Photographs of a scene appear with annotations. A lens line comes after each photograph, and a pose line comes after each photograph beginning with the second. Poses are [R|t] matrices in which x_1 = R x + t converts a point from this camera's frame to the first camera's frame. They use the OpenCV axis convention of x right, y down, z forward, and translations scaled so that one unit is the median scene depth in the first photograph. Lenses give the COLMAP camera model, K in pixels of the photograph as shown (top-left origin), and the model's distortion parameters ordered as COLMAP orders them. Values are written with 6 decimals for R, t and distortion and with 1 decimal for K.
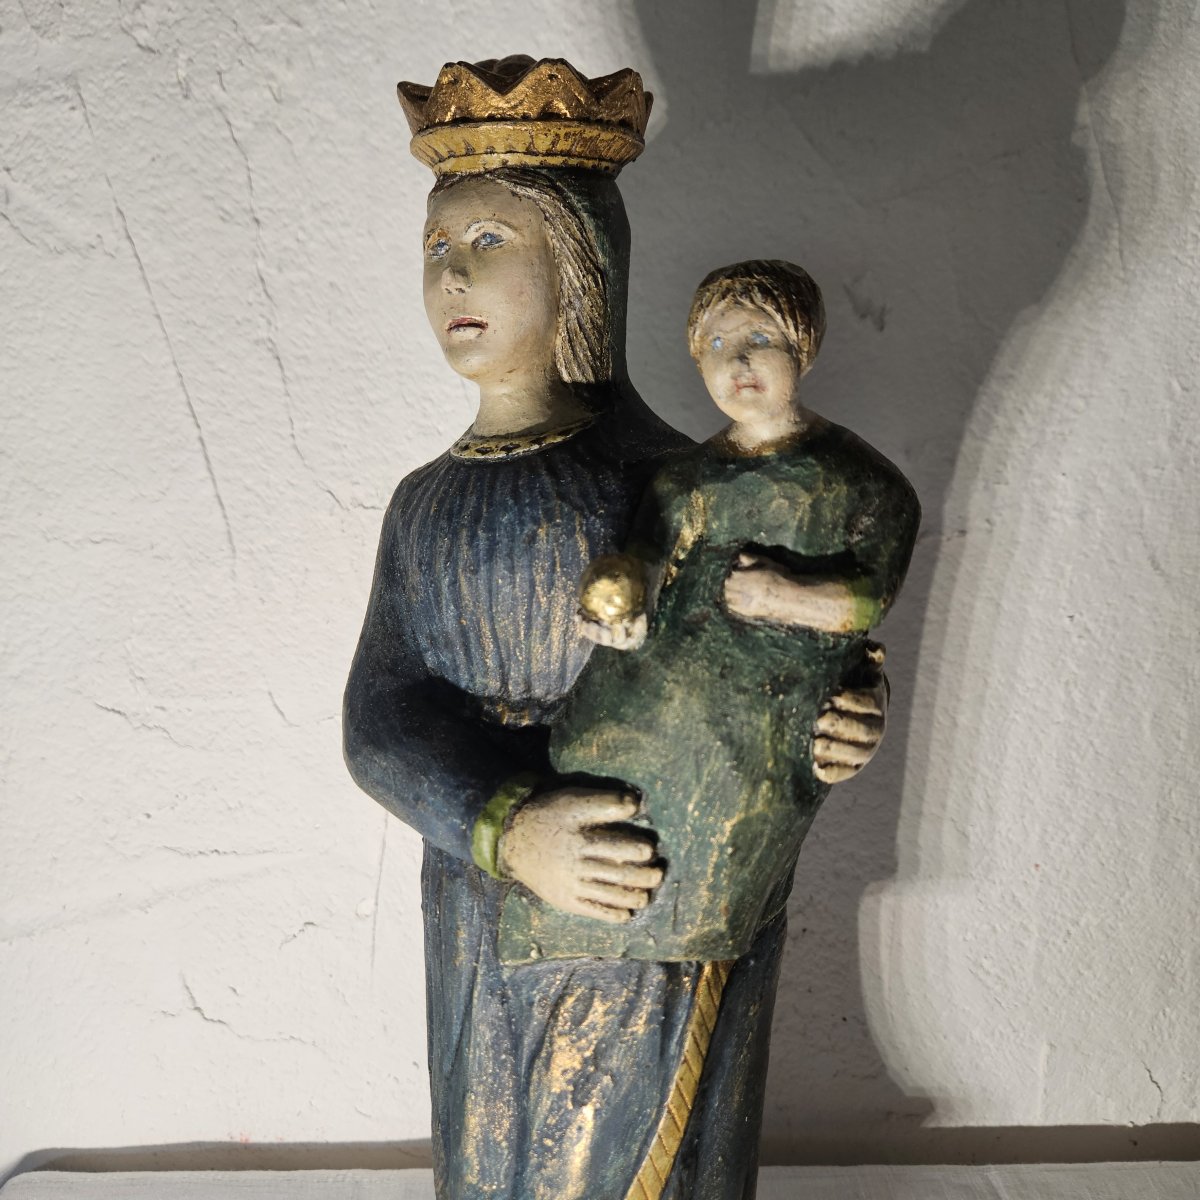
lens RADIAL K [[1126.2, 0, 585.3], [0, 1126.2, 592.9], [0, 0, 1]] dist [0.022038, 0.000000]
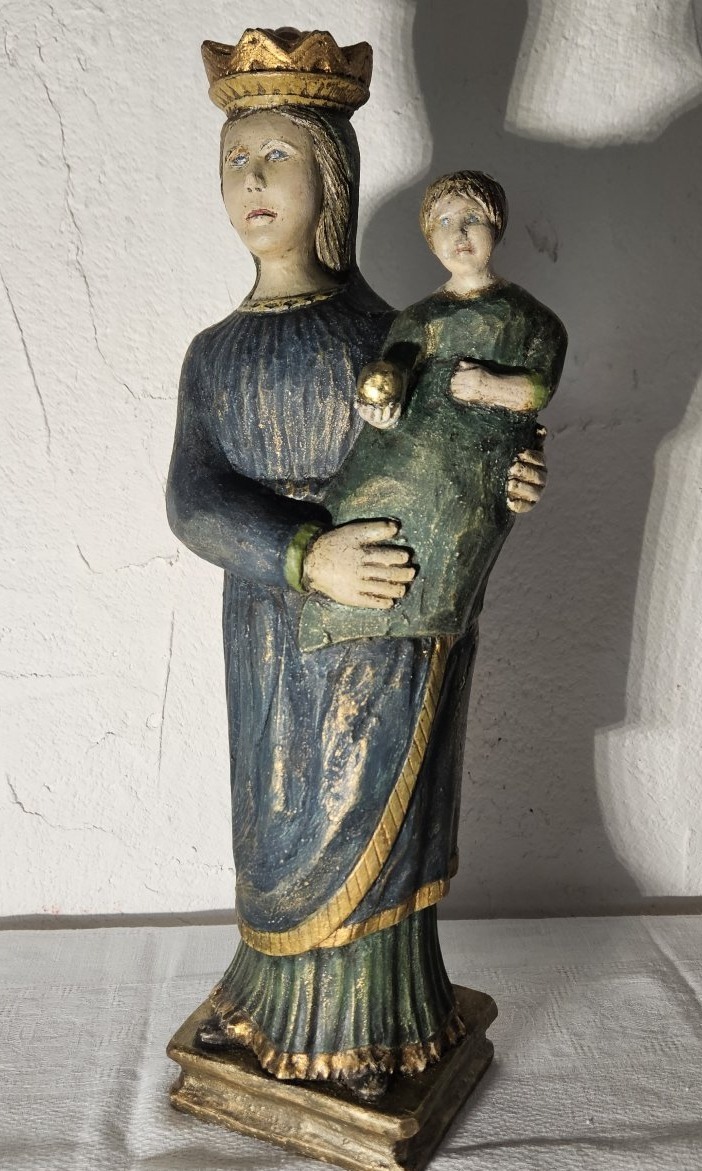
lens RADIAL K [[1093.5, 0, 370.5], [0, 1093.5, 605.1], [0, 0, 1]] dist [0.039548, 0.000000]
pose [[0.980251, -0.032405, 0.195083, -0.267538], [0.029446, 0.999403, 0.018048, 0.249377], [-0.195551, -0.011947, 0.980621, -0.429147]]
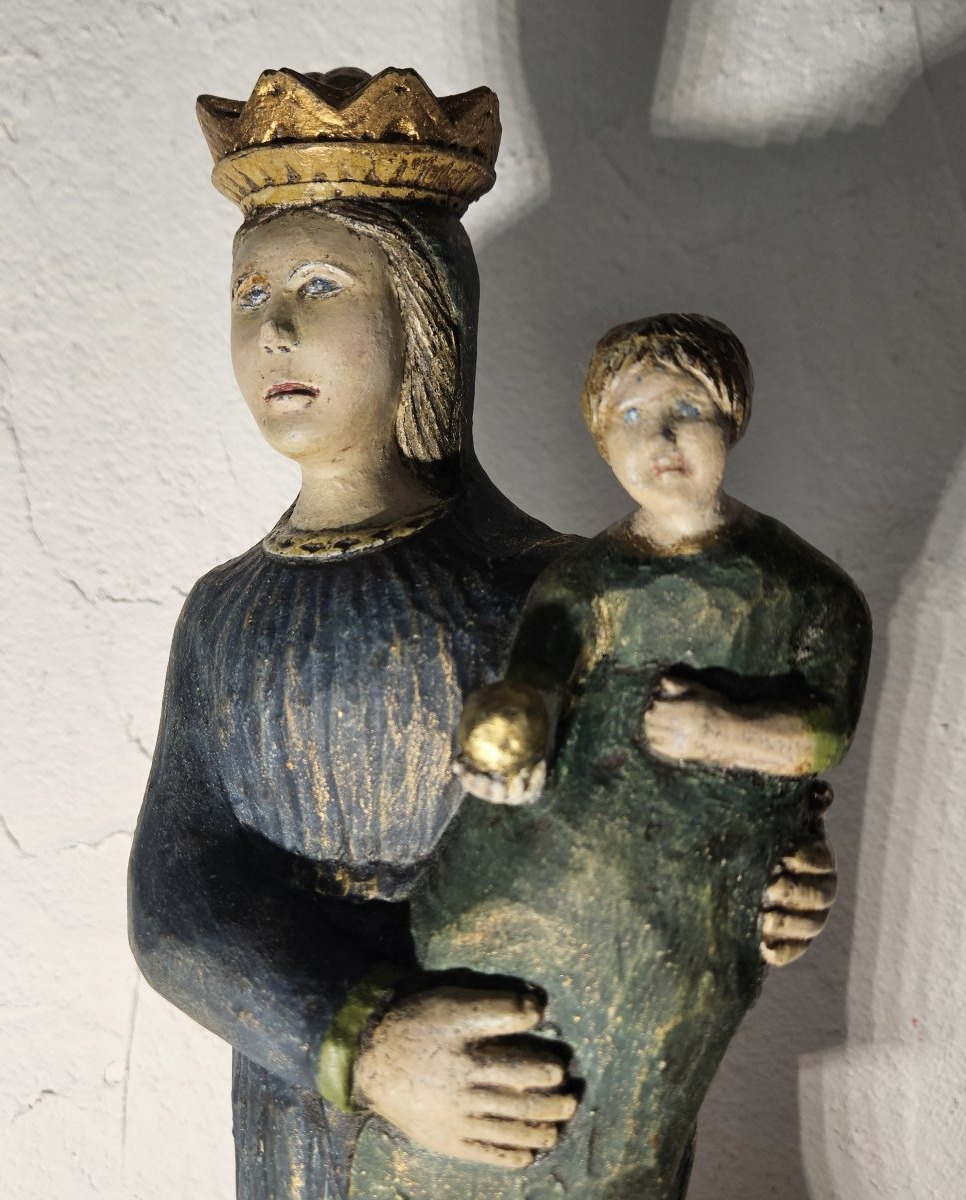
lens RADIAL K [[1134.5, 0, 457.1], [0, 1134.5, 583.3], [0, 0, 1]] dist [0.011978, 0.000000]
pose [[0.991914, -0.018459, 0.125559, -0.095621], [0.026724, 0.997562, -0.064463, -0.049935], [-0.124063, 0.067297, 0.989990, 0.209909]]
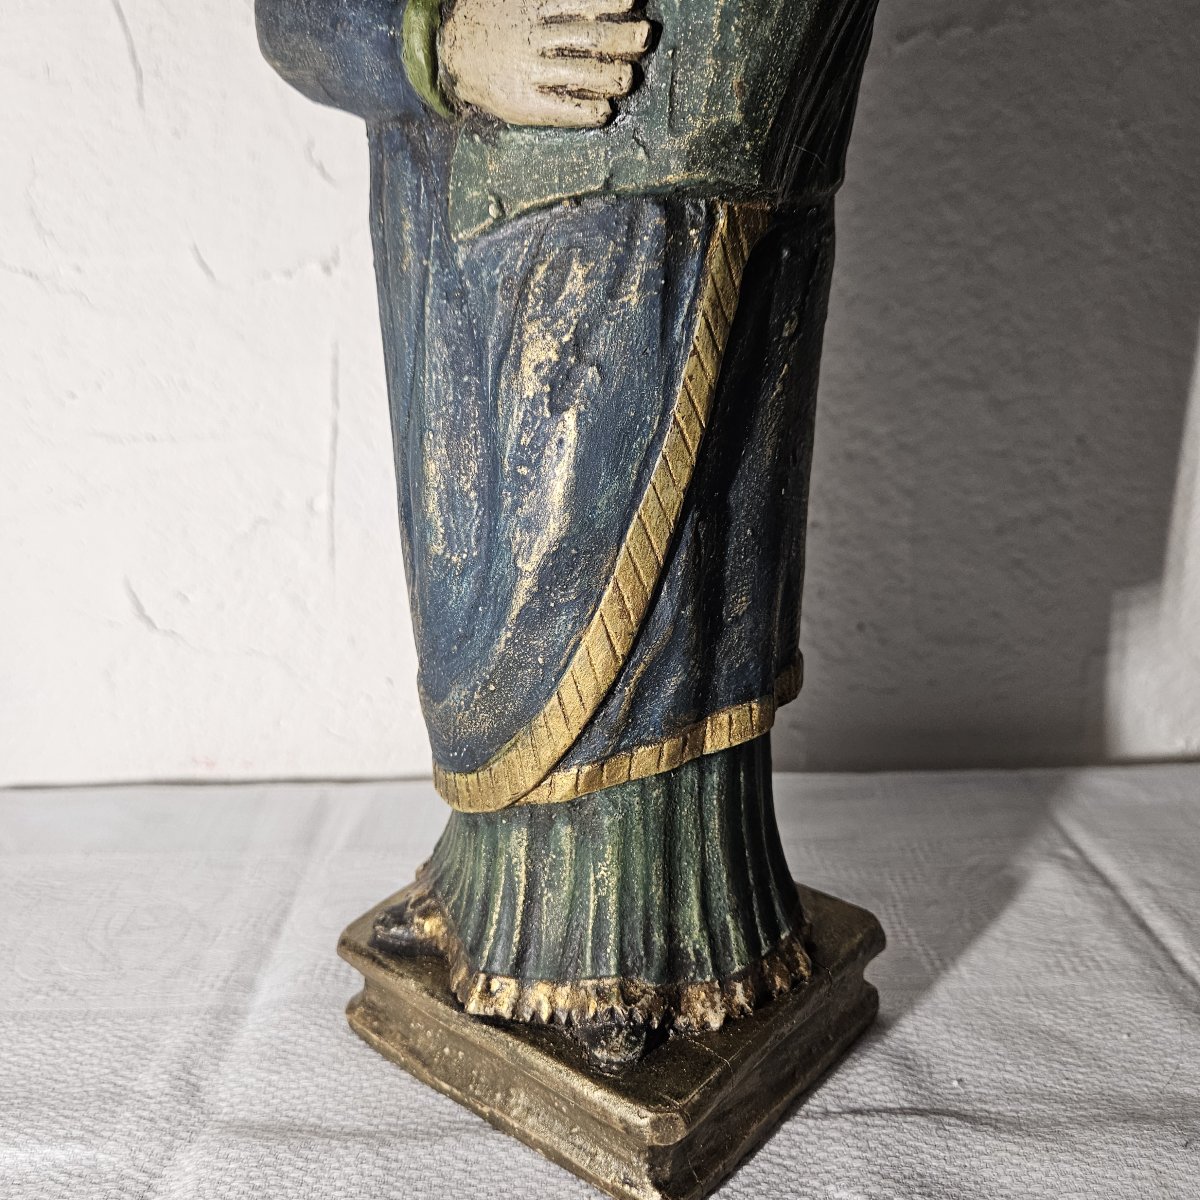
lens RADIAL K [[1126.2, 0, 590.1], [0, 1126.2, 599.3], [0, 0, 1]] dist [0.022038, 0.000000]
pose [[0.997456, -0.023070, -0.067445, 0.065802], [0.029645, 0.994728, 0.098173, 0.508598], [0.064825, -0.099922, 0.992881, 0.219062]]
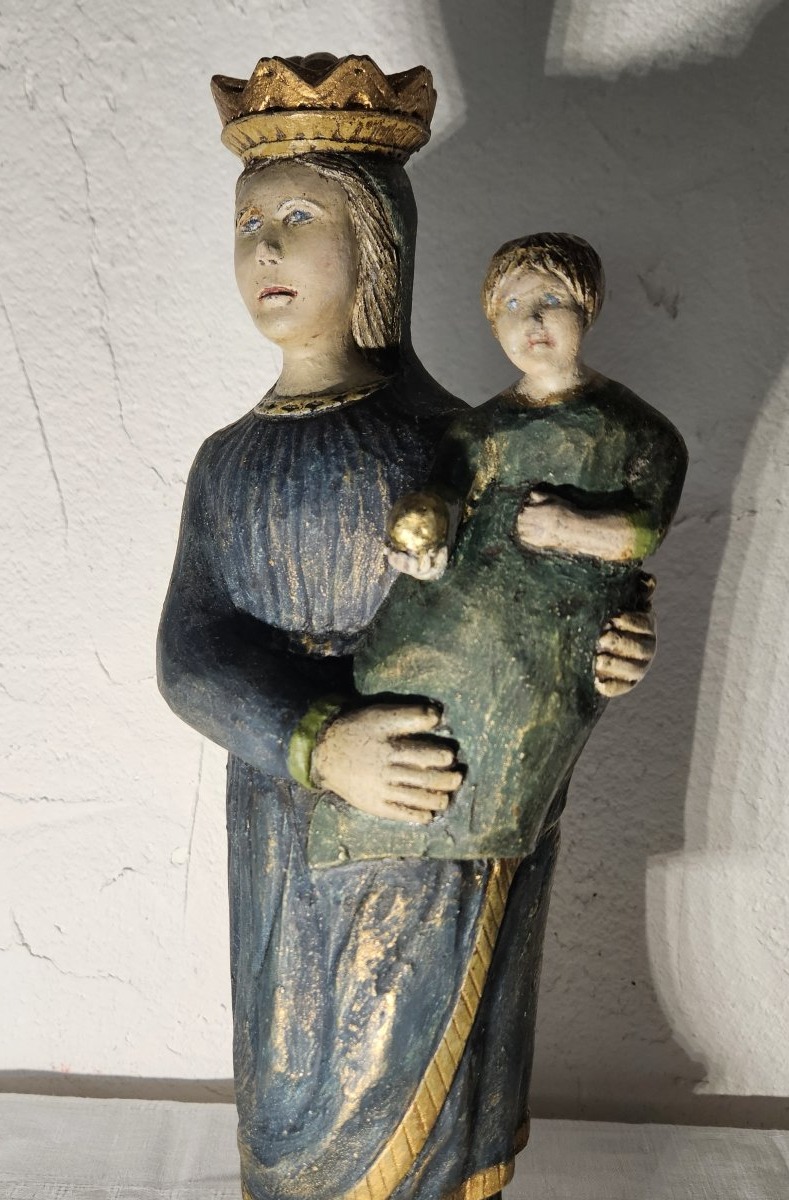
lens RADIAL K [[1127.7, 0, 315.6], [0, 1127.7, 595.8], [0, 0, 1]] dist [0.038405, 0.000000]
pose [[0.999626, -0.001311, 0.027318, -0.101489], [0.001601, 0.999943, -0.010574, 0.074690], [-0.027302, 0.010614, 0.999571, -0.117090]]
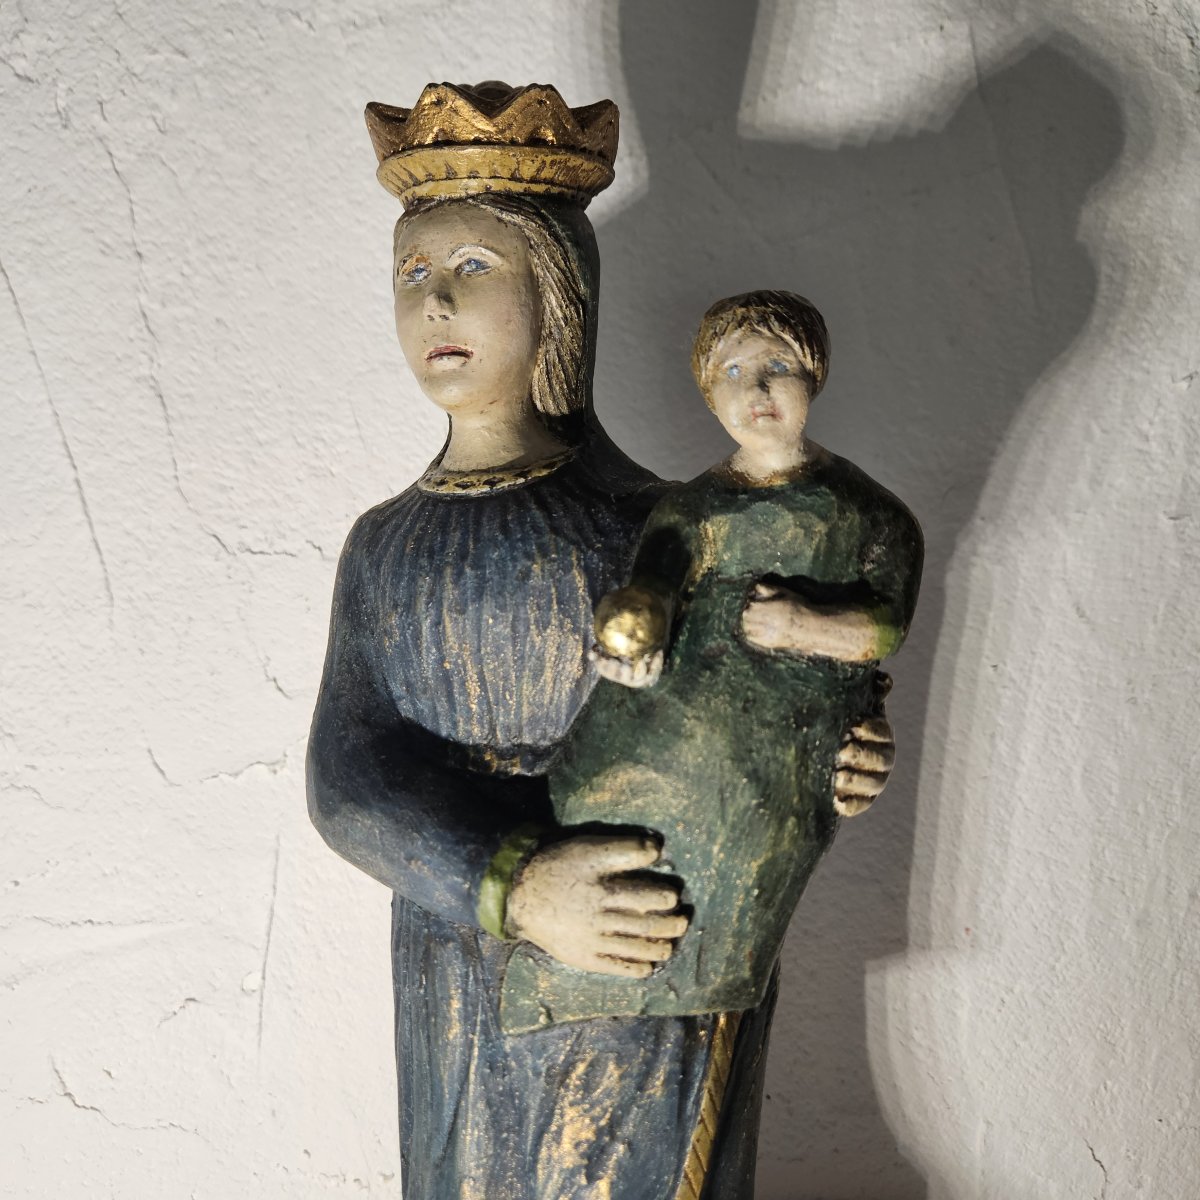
lens RADIAL K [[1126.2, 0, 576.3], [0, 1126.2, 585.2], [0, 0, 1]] dist [0.022038, 0.000000]
pose [[0.986256, -0.018575, 0.164175, -0.164848], [0.027586, 0.998225, -0.052781, 0.011998], [-0.162903, 0.056585, 0.985018, 0.055223]]
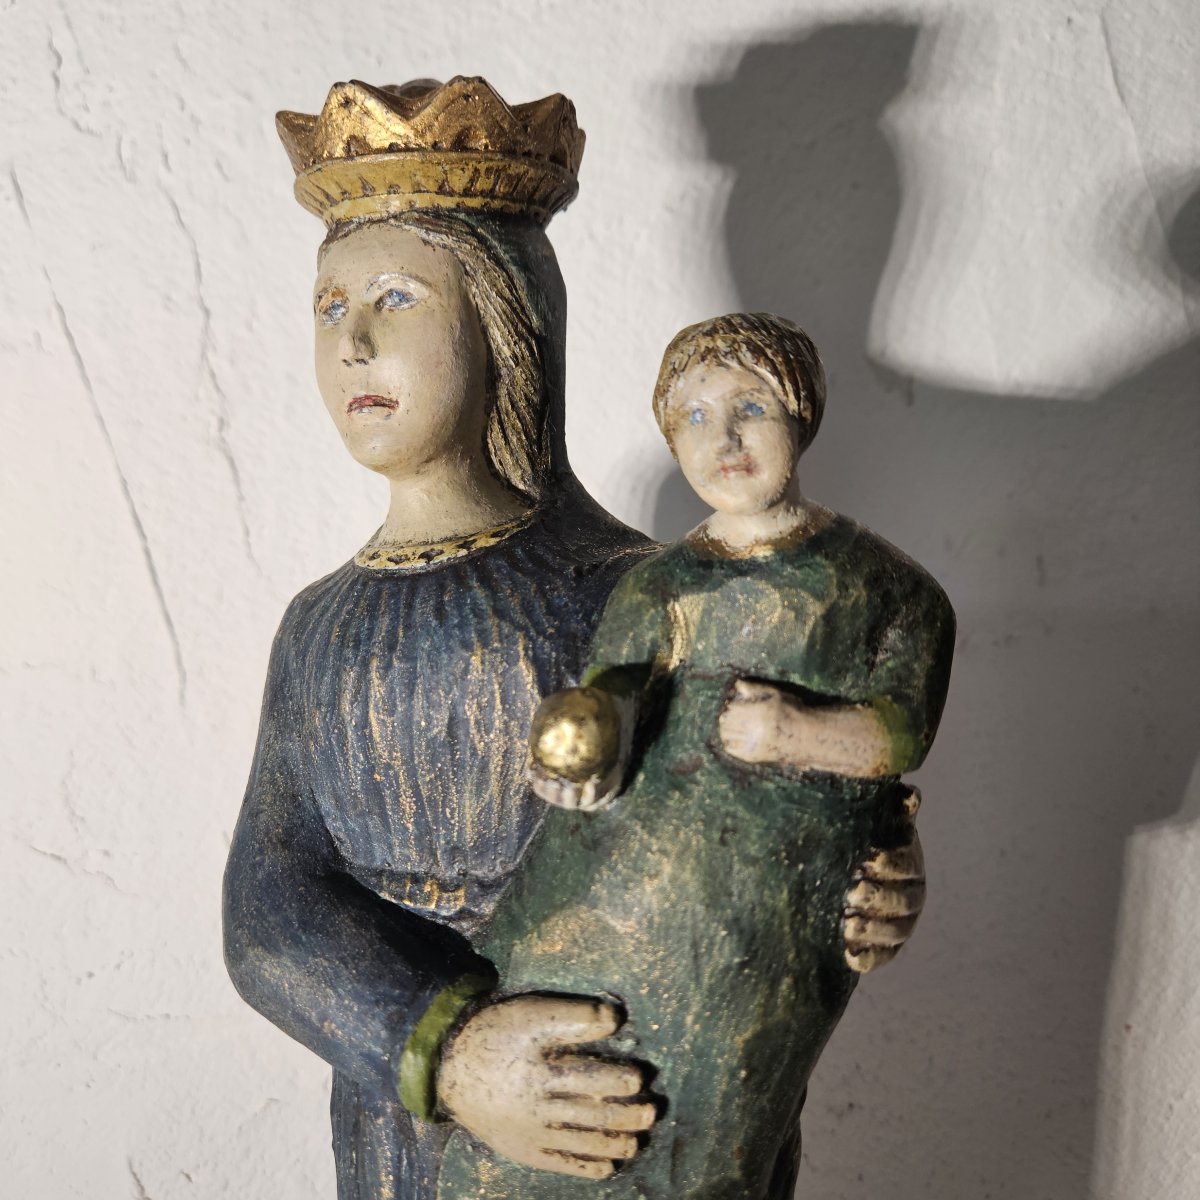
lens RADIAL K [[1126.2, 0, 583.2], [0, 1126.2, 605.0], [0, 0, 1]] dist [0.022038, 0.000000]
pose [[0.995718, -0.036570, 0.084903, -0.029890], [0.042638, 0.996580, -0.070790, -0.034227], [-0.082024, 0.074107, 0.993871, 0.213104]]
